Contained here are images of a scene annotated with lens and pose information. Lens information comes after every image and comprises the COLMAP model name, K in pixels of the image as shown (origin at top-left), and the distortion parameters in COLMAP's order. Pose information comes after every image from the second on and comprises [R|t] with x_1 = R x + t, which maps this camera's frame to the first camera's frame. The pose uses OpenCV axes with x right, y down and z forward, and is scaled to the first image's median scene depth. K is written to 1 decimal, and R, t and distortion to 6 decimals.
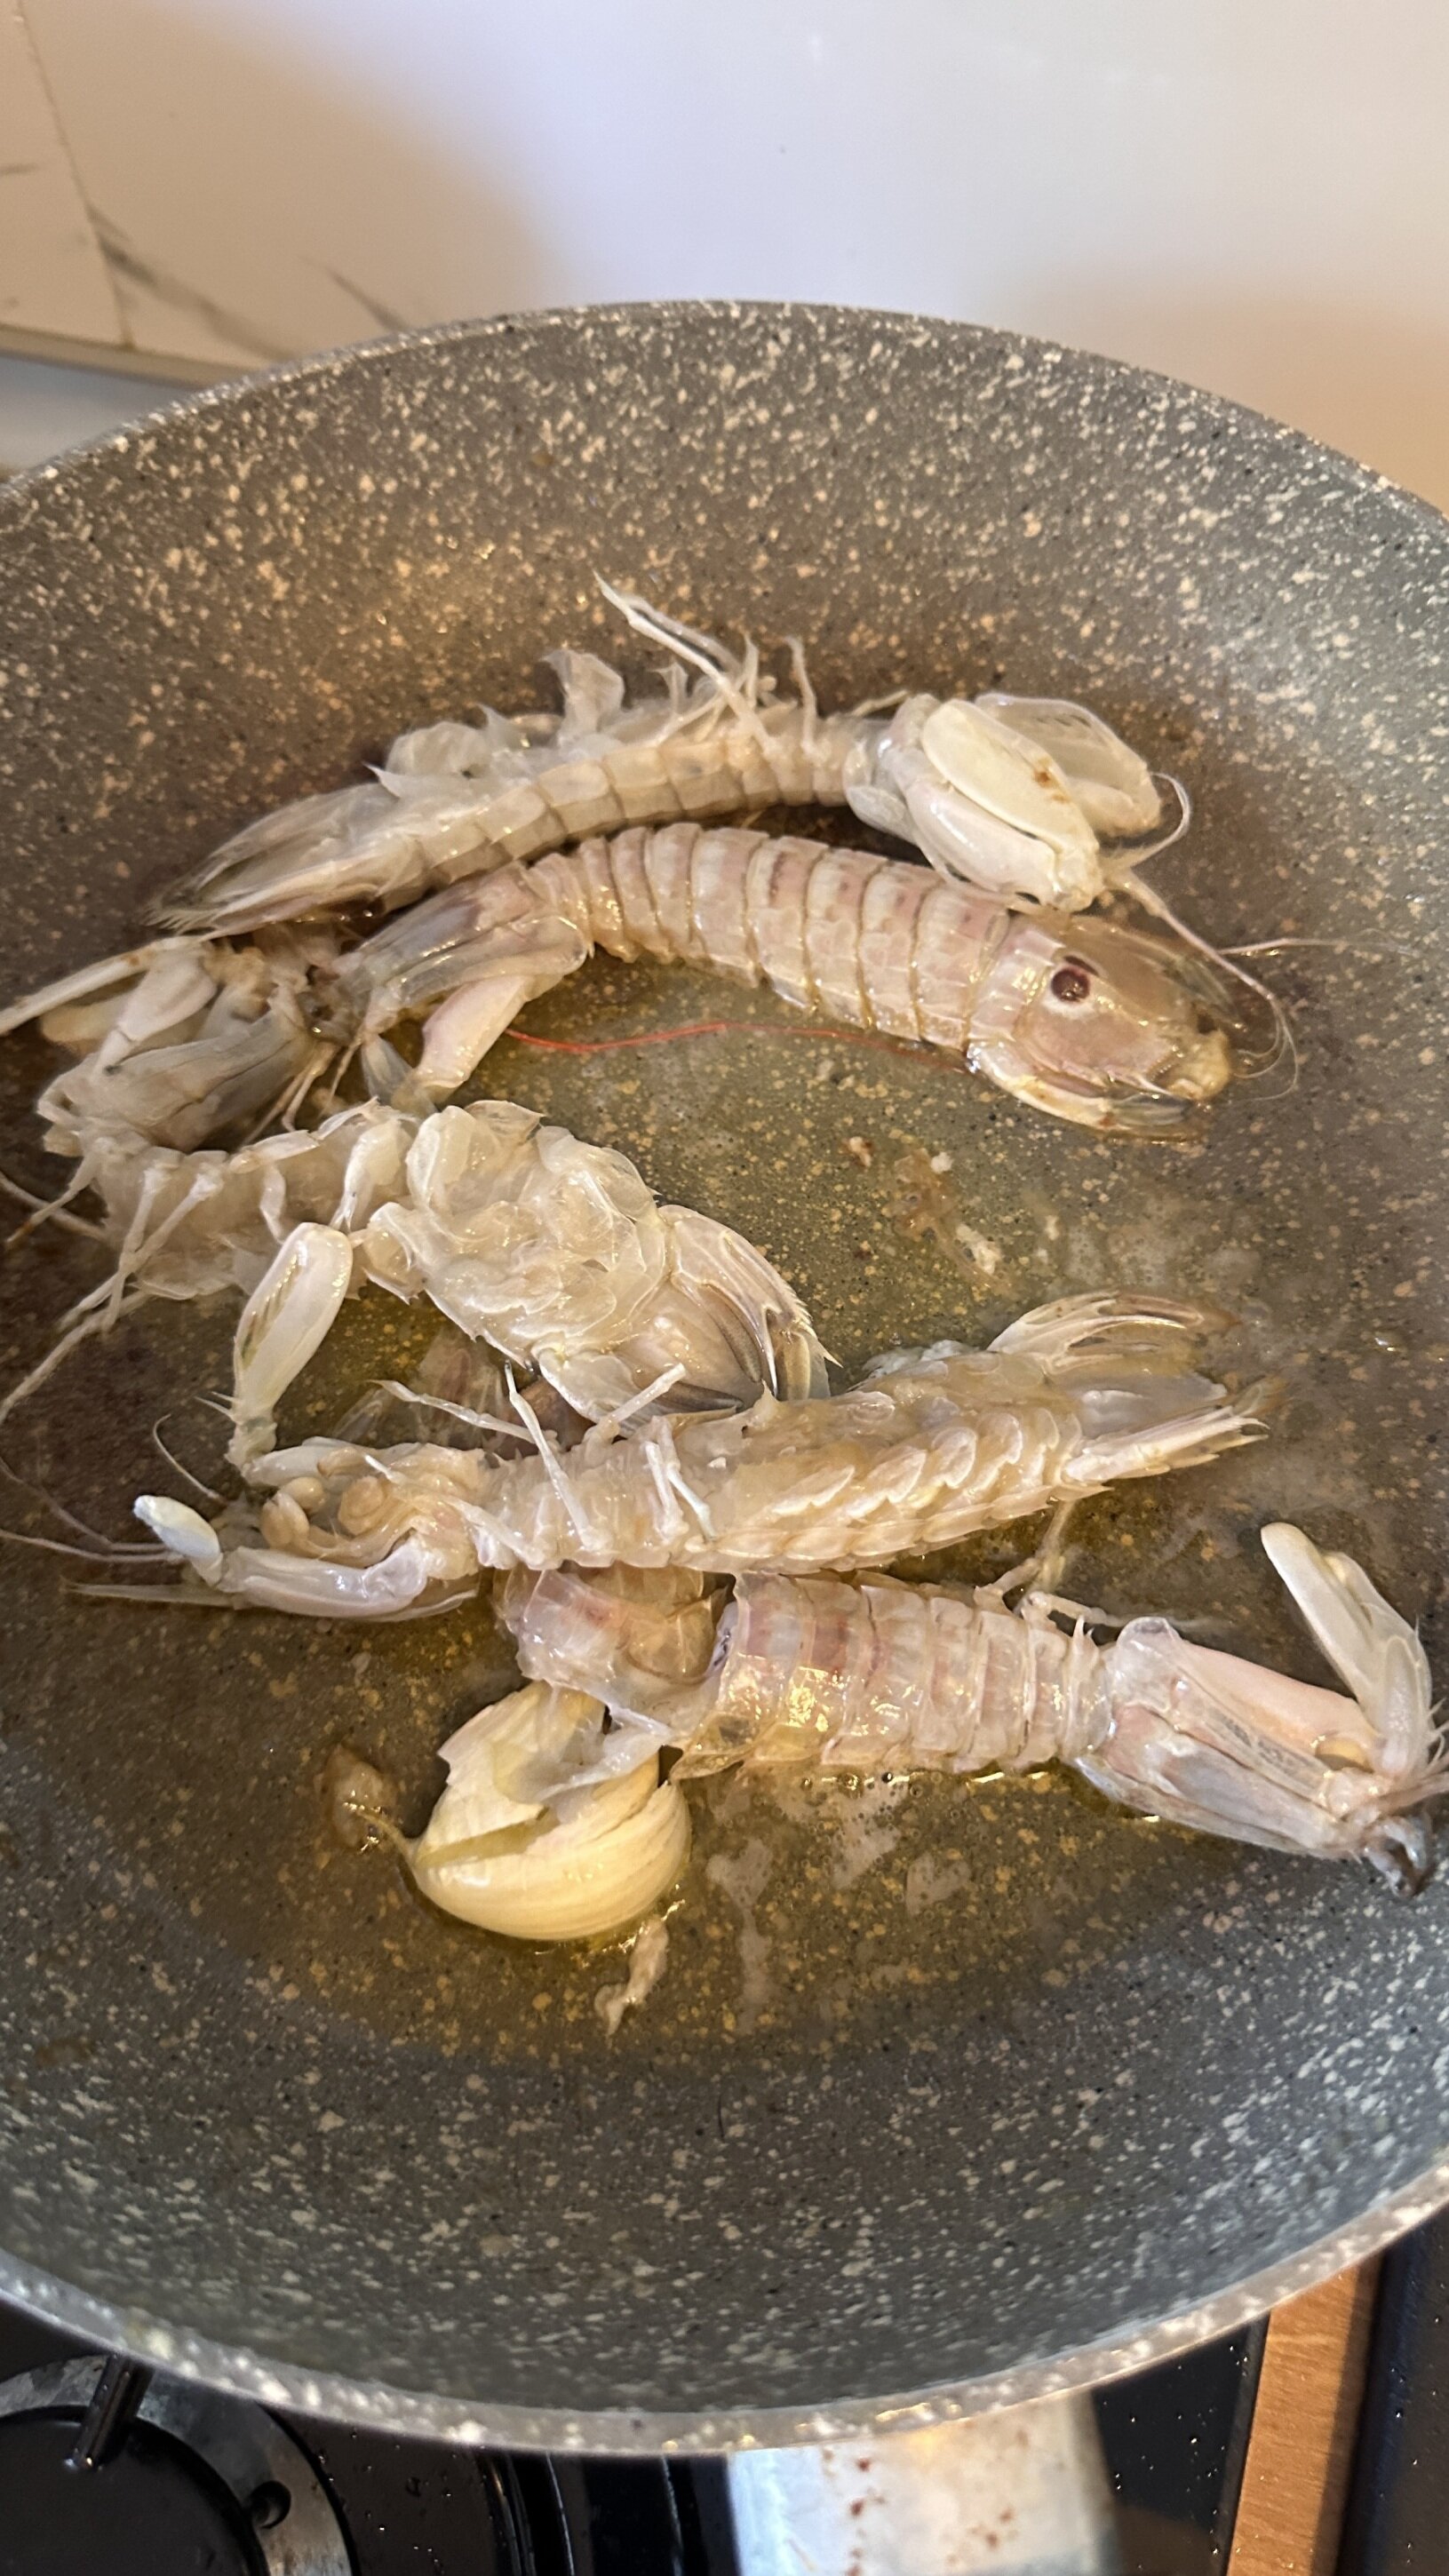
lens RADIAL K [[1870.9, 0, 710.0], [0, 1870.9, 1361.1], [0, 0, 1]] dist [0.006791, -0.050280]
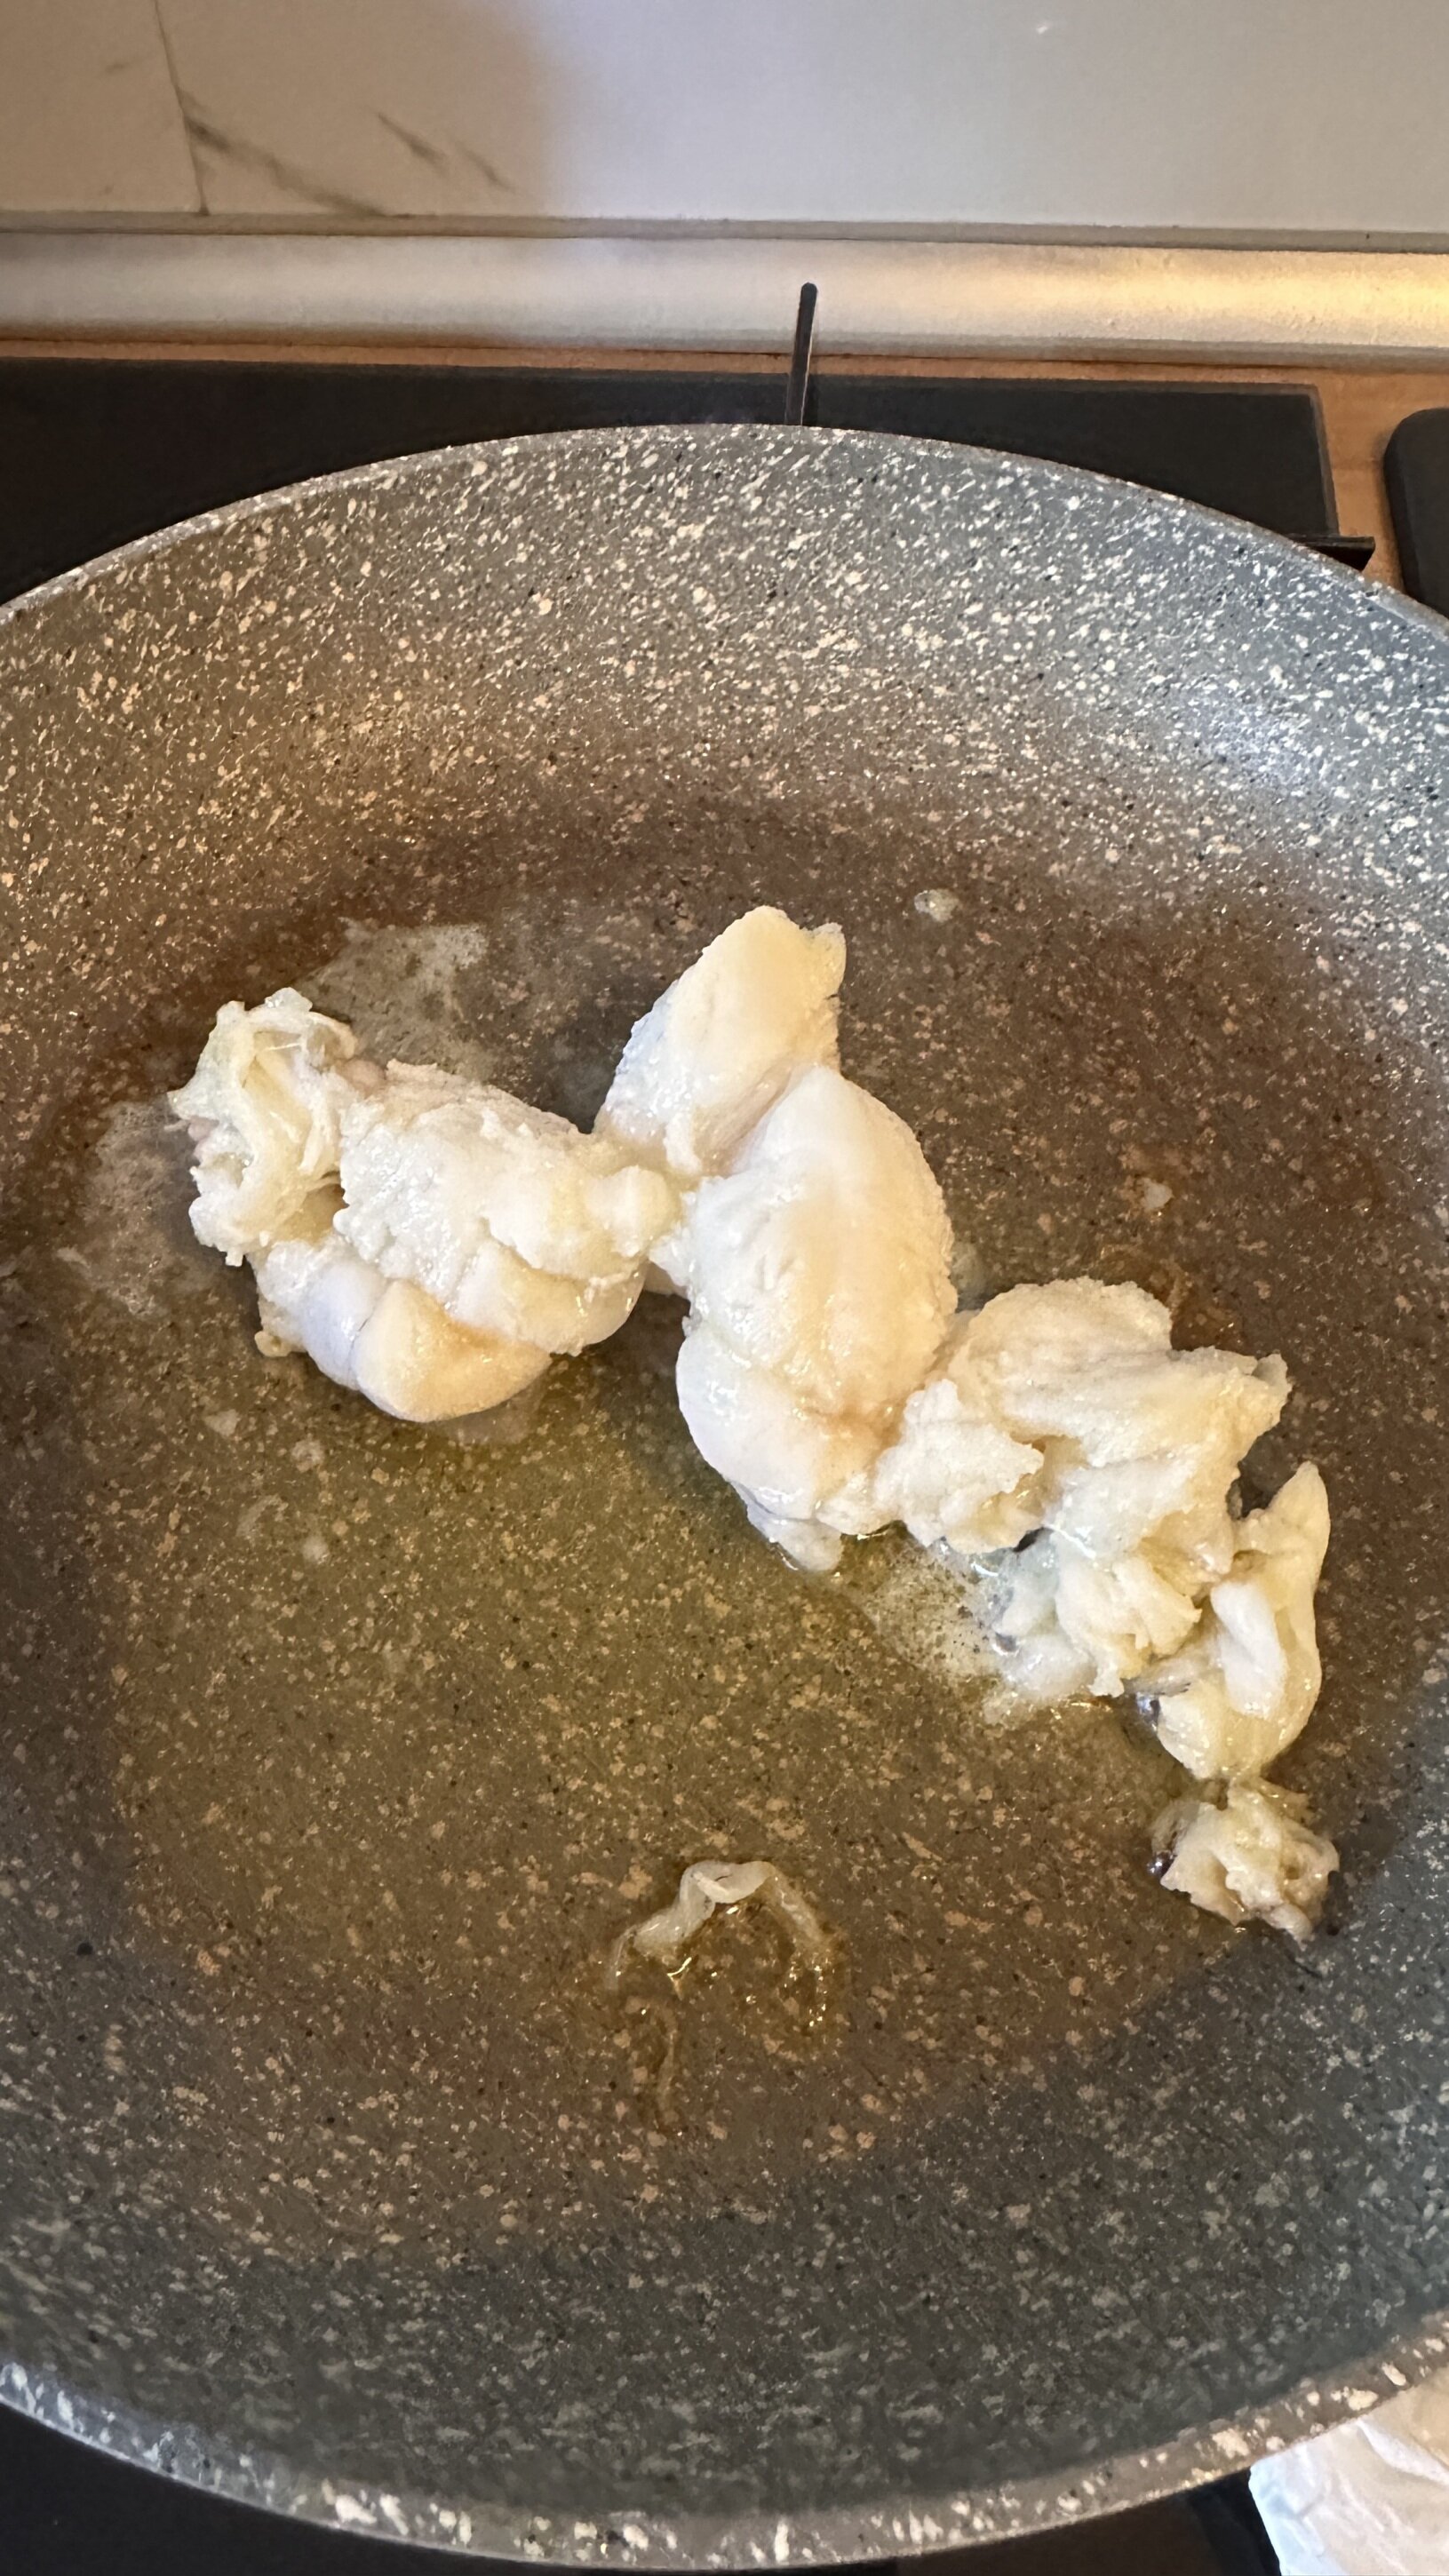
lens RADIAL K [[1765.4, 0, 683.7], [0, 1765.4, 1297.3], [0, 0, 1]] dist [-0.002878, -0.003271]
pose [[0.825112, -0.477276, 0.302322, -0.271666], [0.511657, 0.858181, -0.041630, -0.020361], [-0.239578, 0.189034, 0.952296, 0.088710]]
